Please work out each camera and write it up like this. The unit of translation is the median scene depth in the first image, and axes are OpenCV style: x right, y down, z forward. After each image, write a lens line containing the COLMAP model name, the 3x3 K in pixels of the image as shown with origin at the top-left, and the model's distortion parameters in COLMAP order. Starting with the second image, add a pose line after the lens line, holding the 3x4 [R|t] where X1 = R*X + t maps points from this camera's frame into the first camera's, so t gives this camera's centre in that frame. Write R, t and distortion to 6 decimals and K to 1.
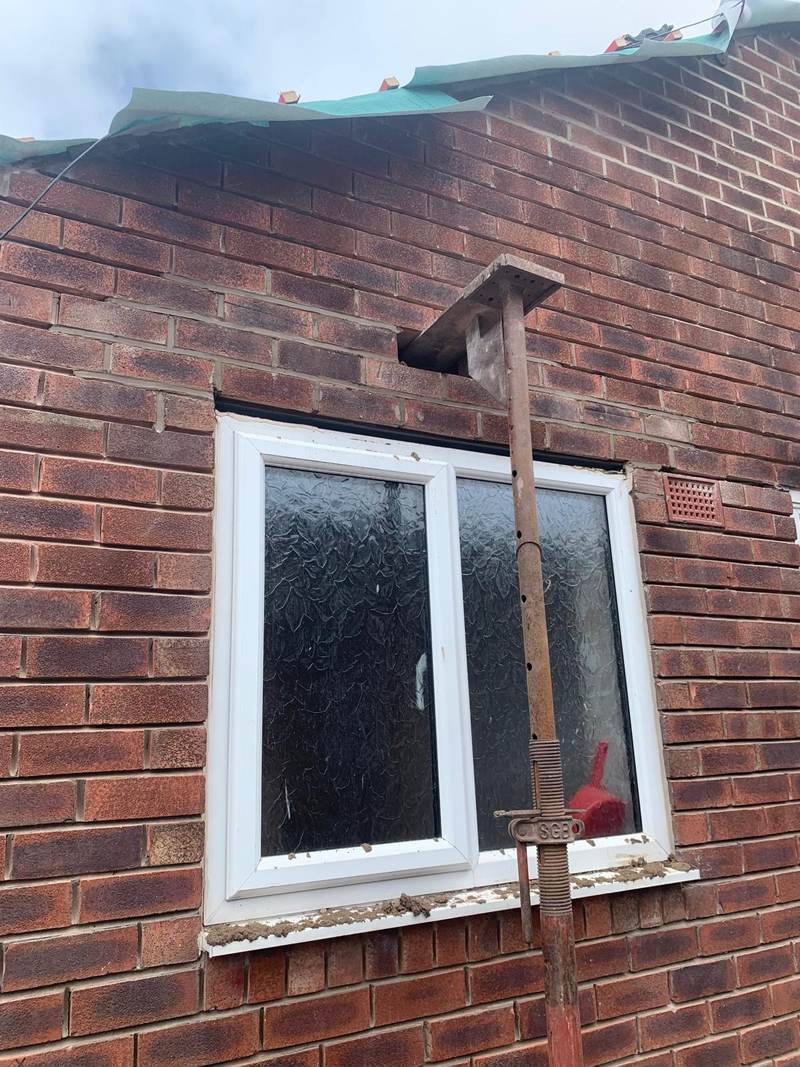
lens RADIAL K [[797.1, 0, 386.6], [0, 797.1, 515.7], [0, 0, 1]] dist [0.002319, -0.007502]
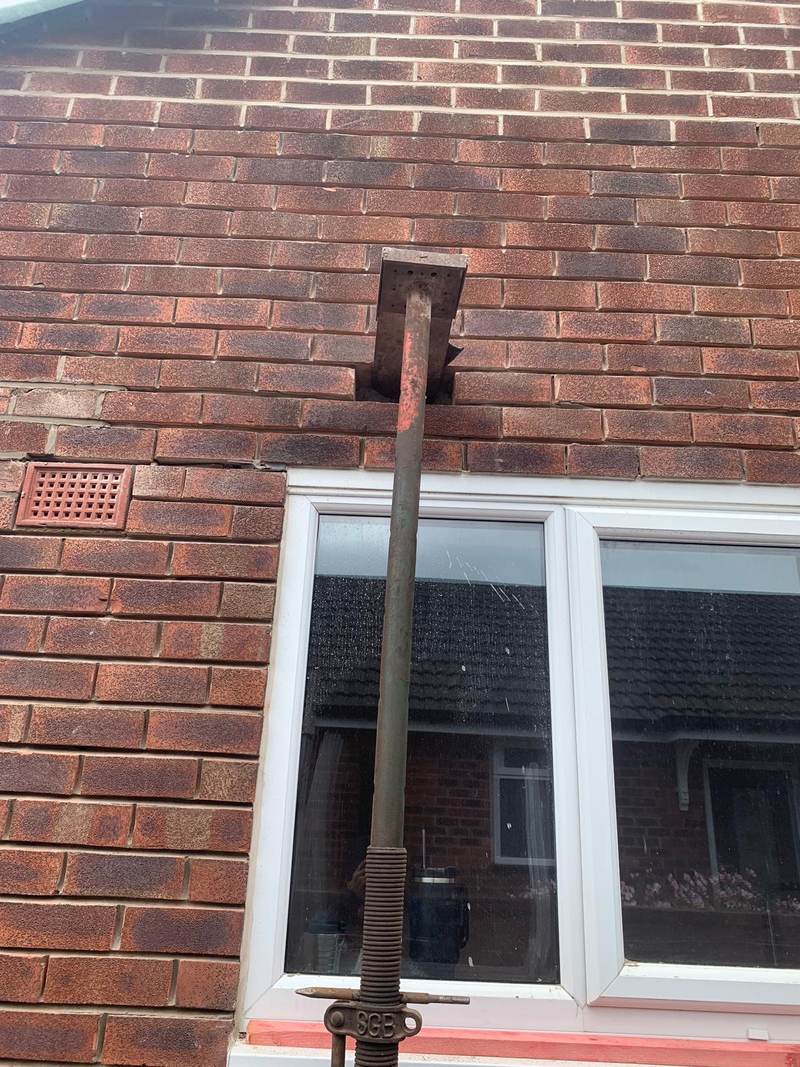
lens RADIAL K [[798.0, 0, 398.3], [0, 798.0, 512.0], [0, 0, 1]] dist [0.004763, -0.005772]
pose [[0.892913, -0.099730, -0.439045, 0.925913], [0.052879, 0.991639, -0.117708, 0.092779], [0.447114, 0.081887, 0.890721, 0.470088]]
